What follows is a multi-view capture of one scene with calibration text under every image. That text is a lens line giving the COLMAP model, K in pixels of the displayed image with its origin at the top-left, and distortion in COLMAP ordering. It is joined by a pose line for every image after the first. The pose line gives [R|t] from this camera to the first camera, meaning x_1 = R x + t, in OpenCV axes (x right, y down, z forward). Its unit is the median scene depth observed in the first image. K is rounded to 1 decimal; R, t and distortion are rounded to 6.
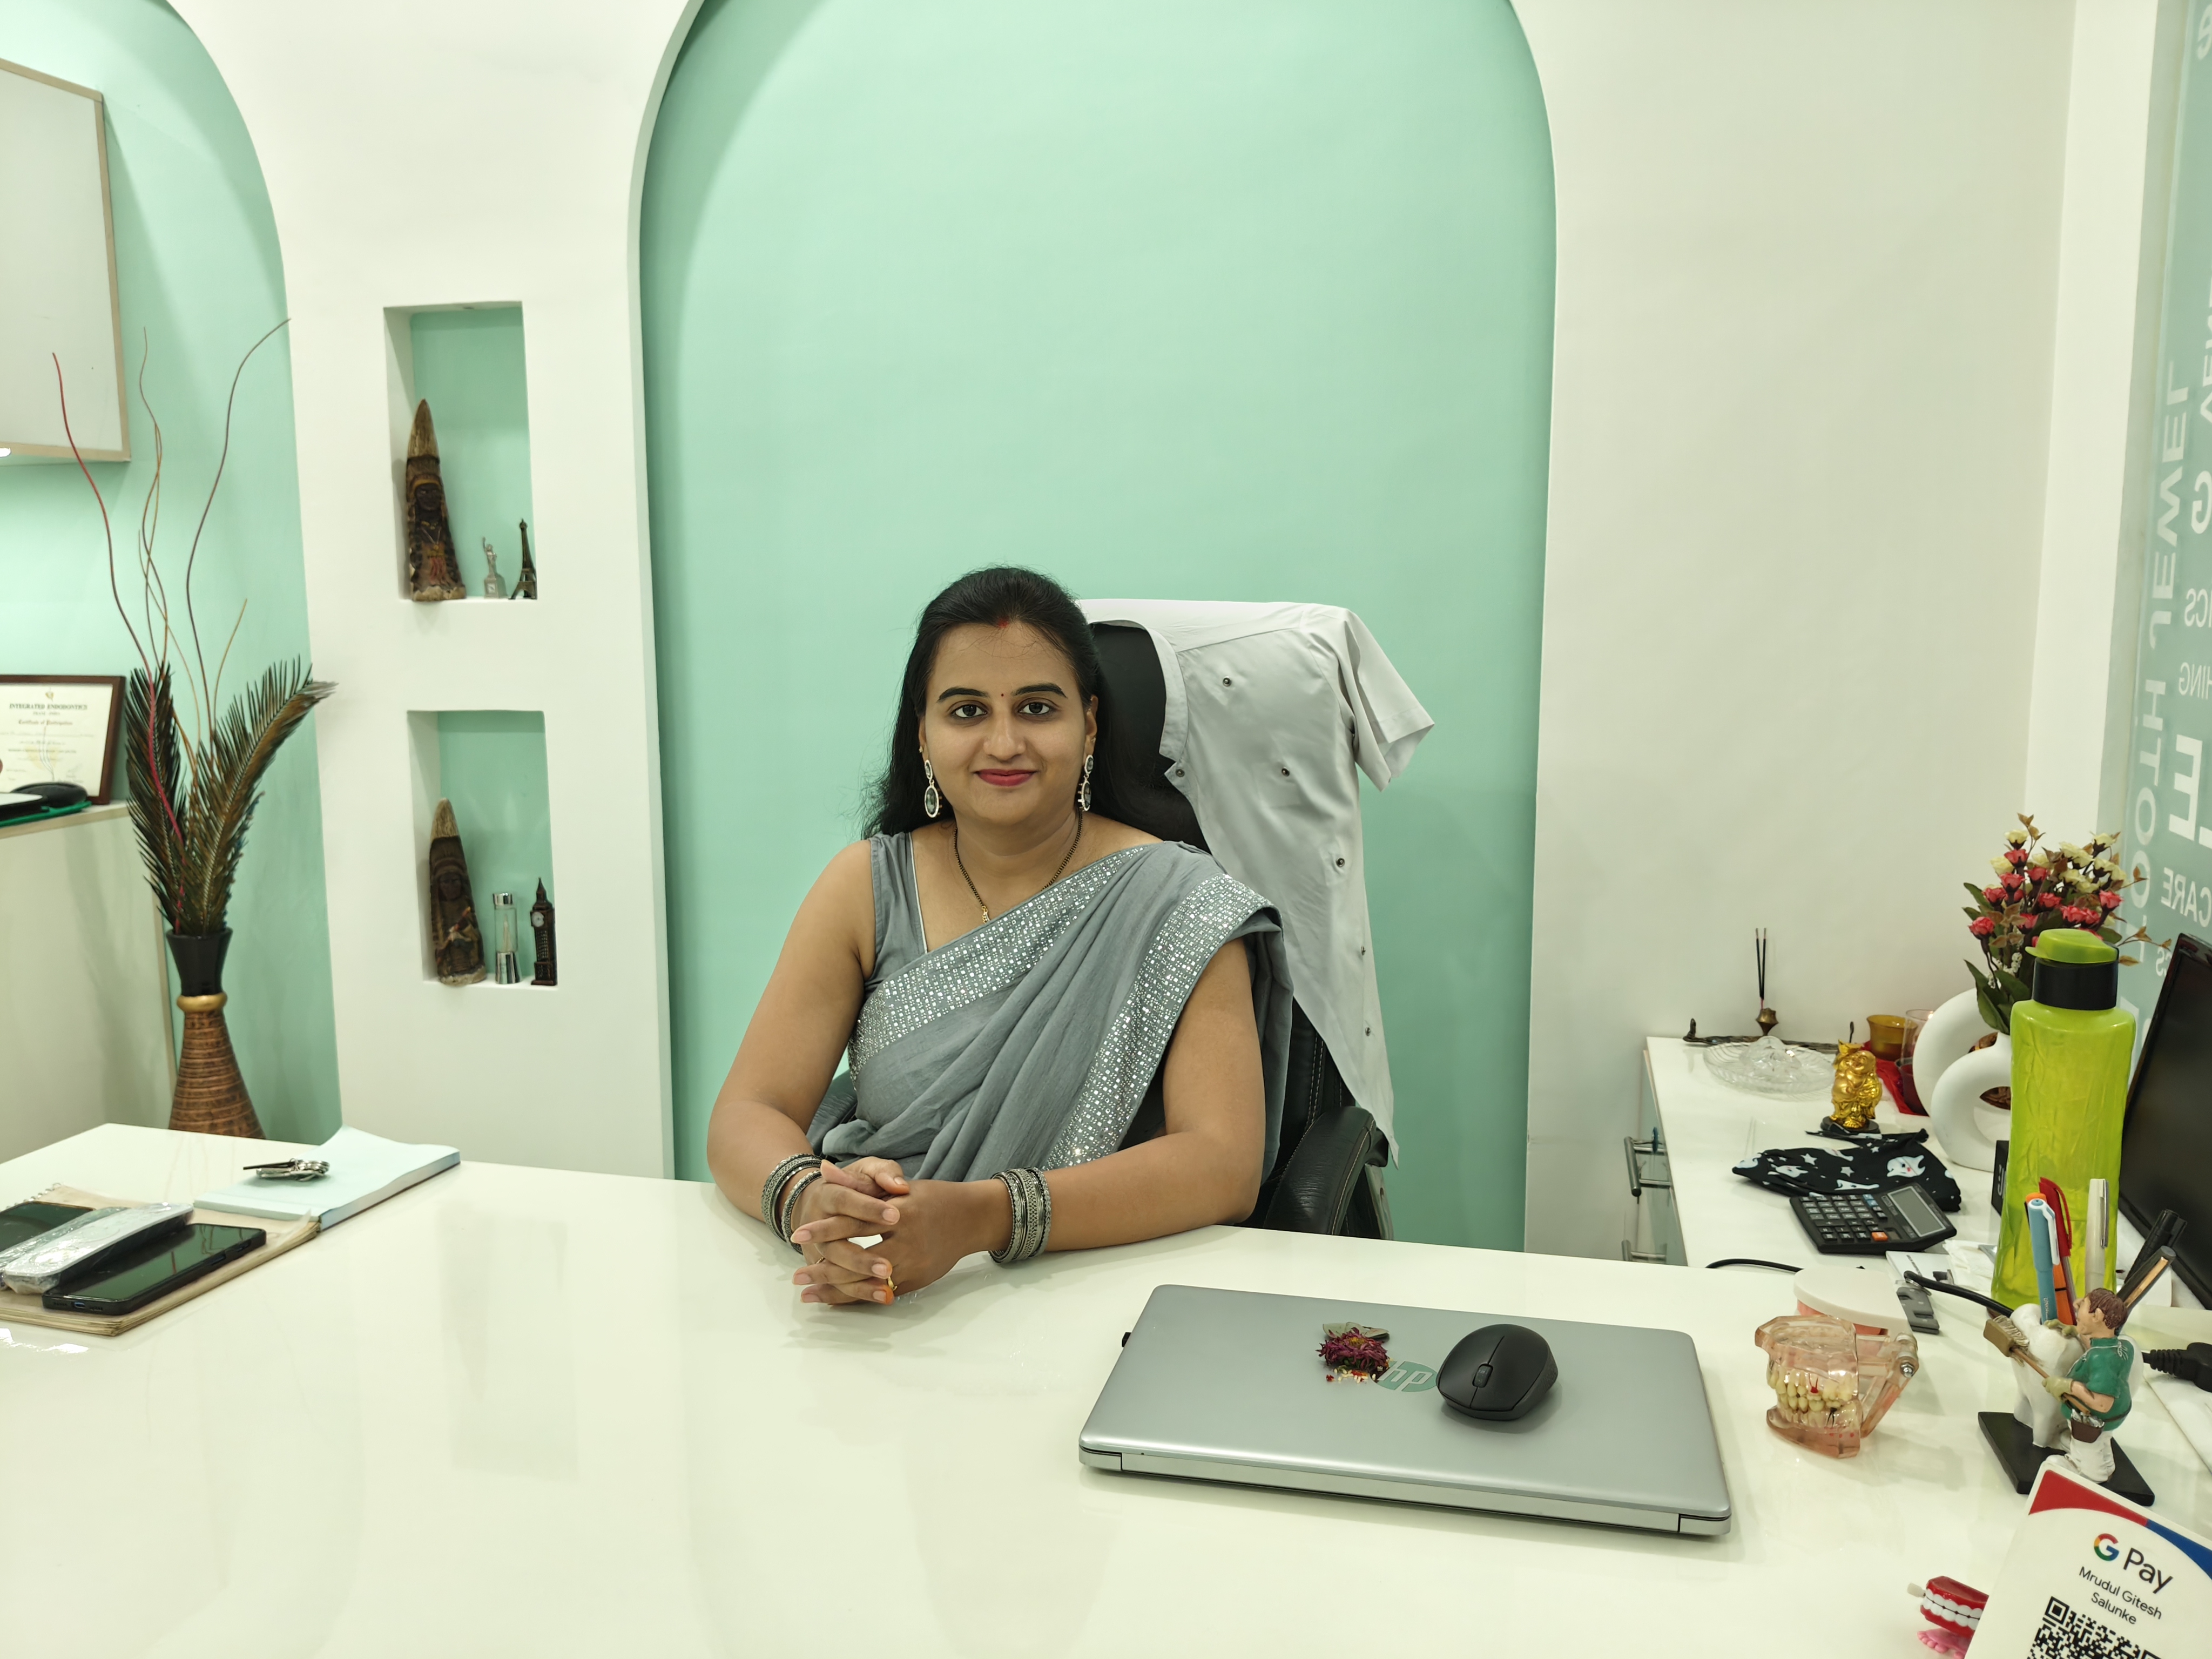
lens RADIAL K [[1714.4, 0, 1088.7], [0, 1714.4, 836.5], [0, 0, 1]] dist [0.028219, -0.060118]
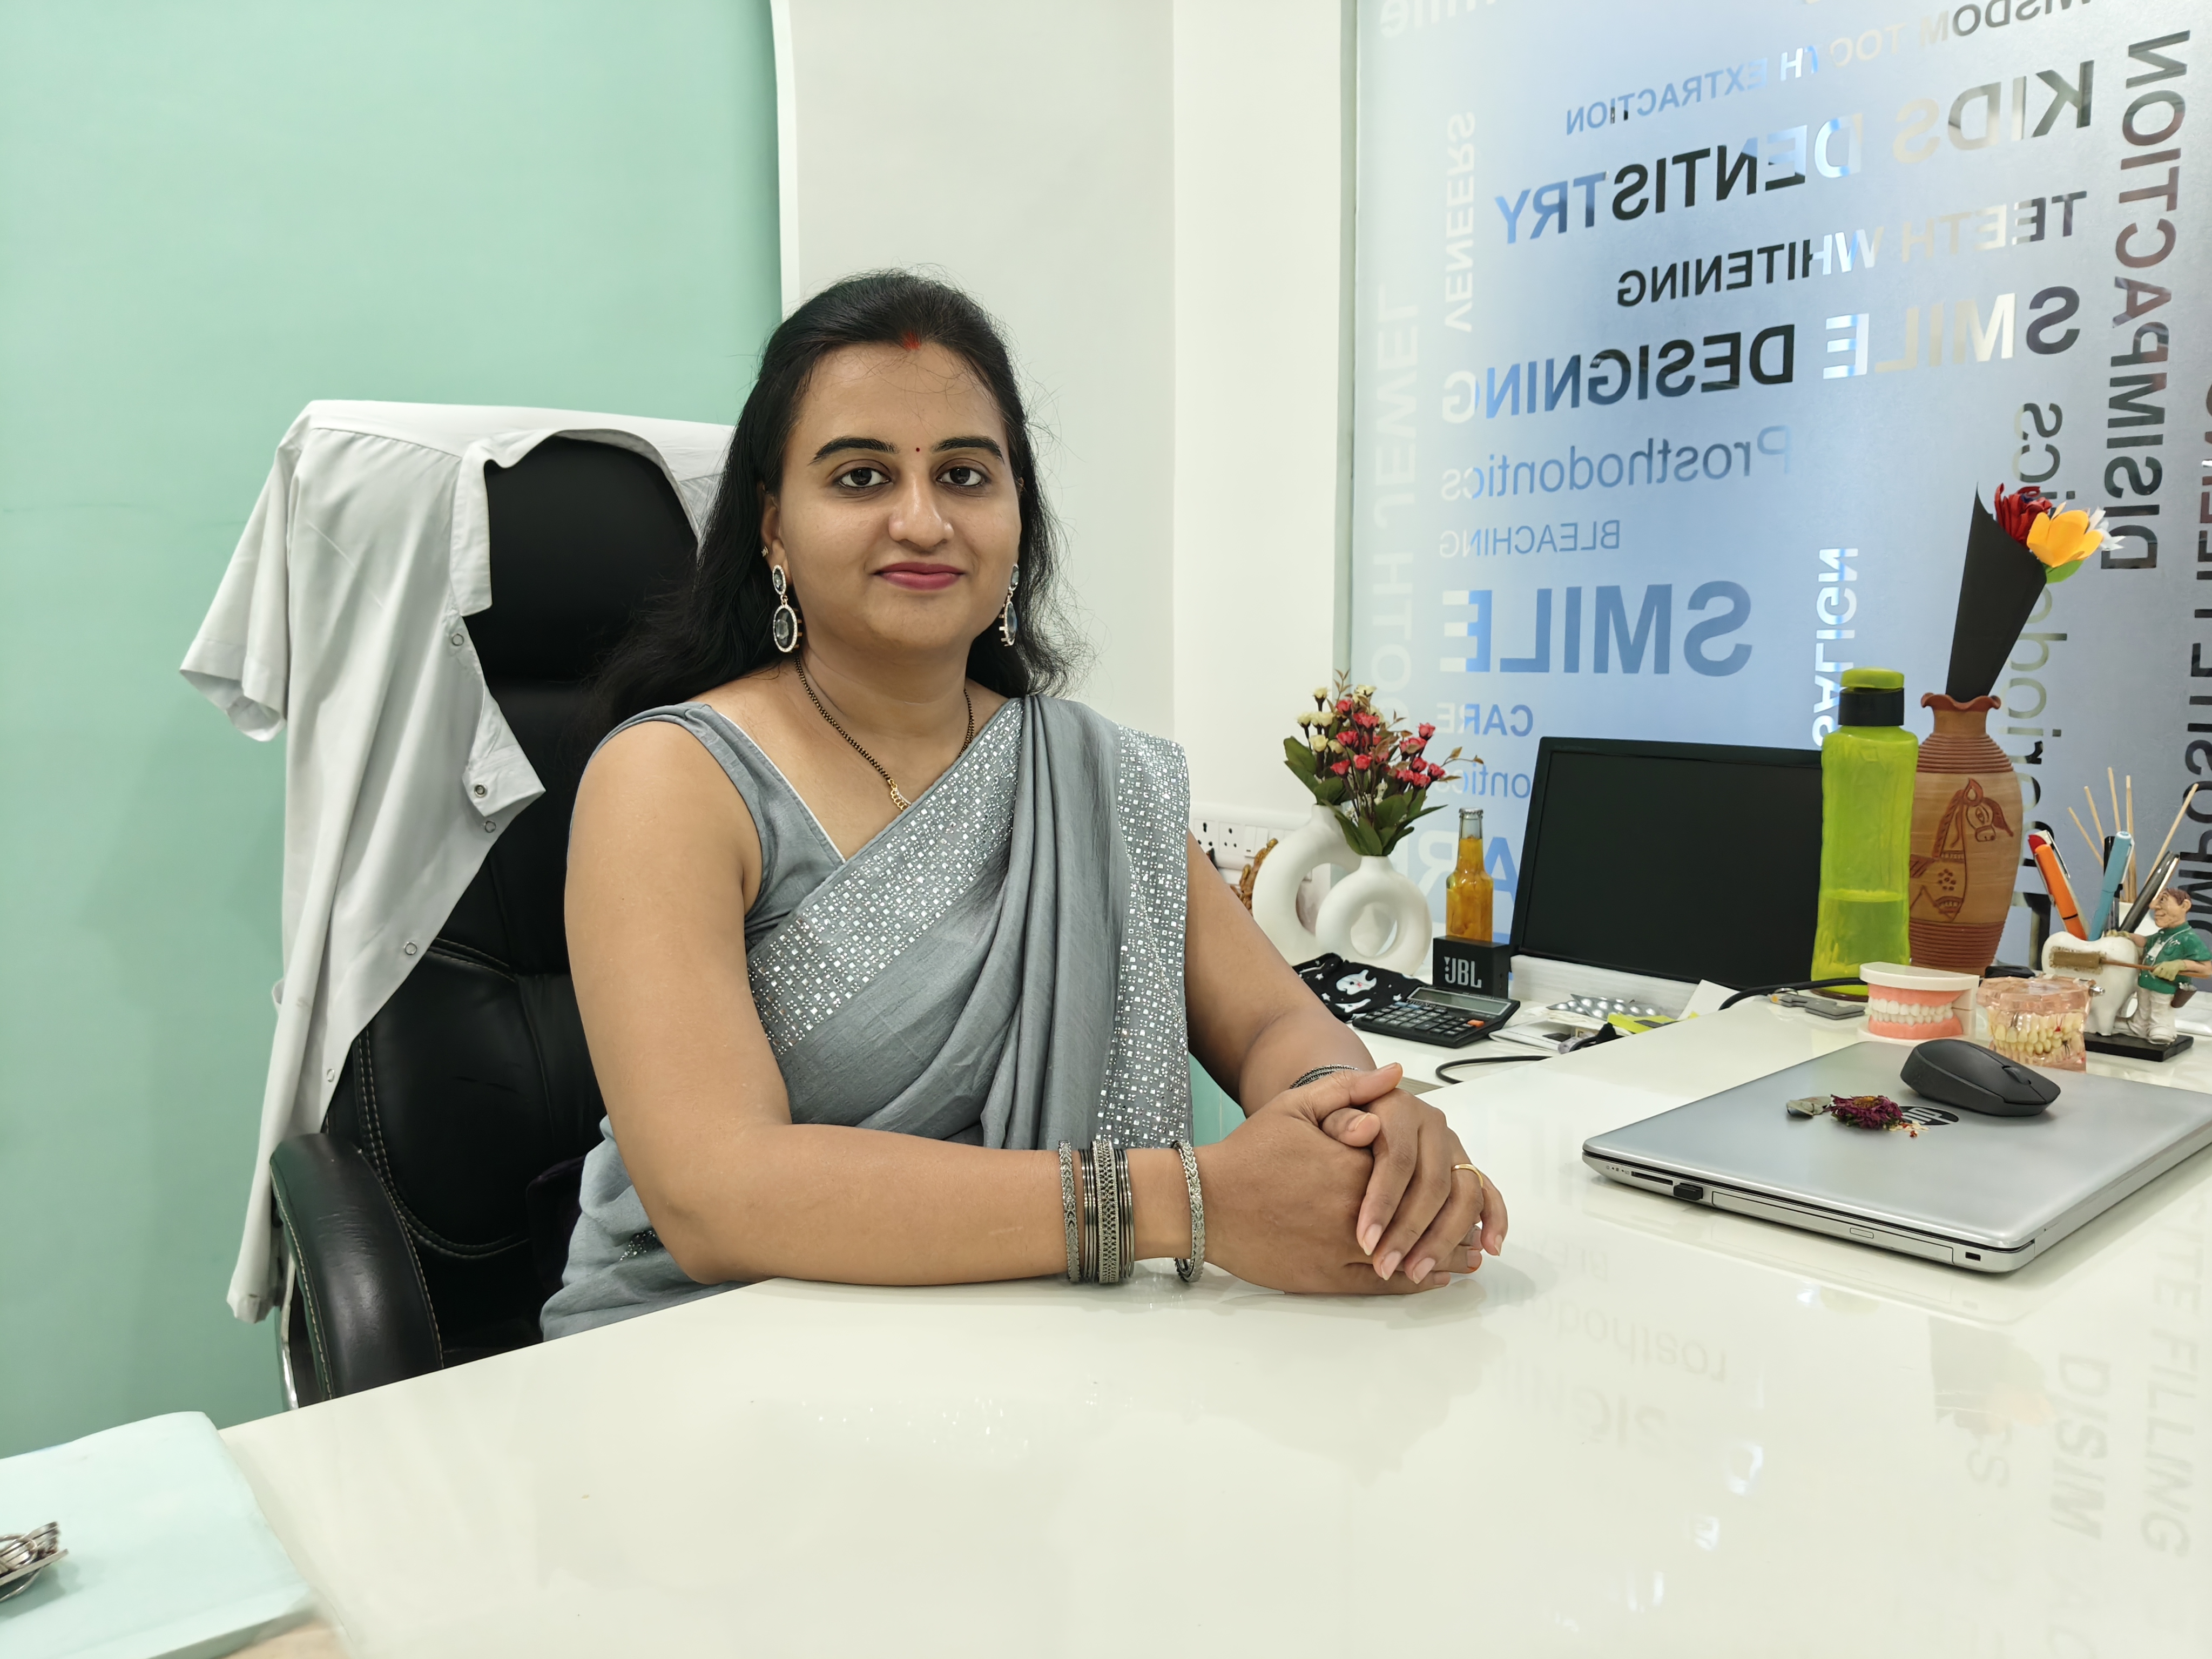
lens RADIAL K [[1714.4, 0, 1104.5], [0, 1714.4, 851.3], [0, 0, 1]] dist [0.028219, -0.060118]
pose [[0.575122, -0.102727, 0.811592, -0.561916], [0.122010, 0.991760, 0.039072, 0.053242], [-0.808918, 0.076551, 0.582916, 0.556743]]
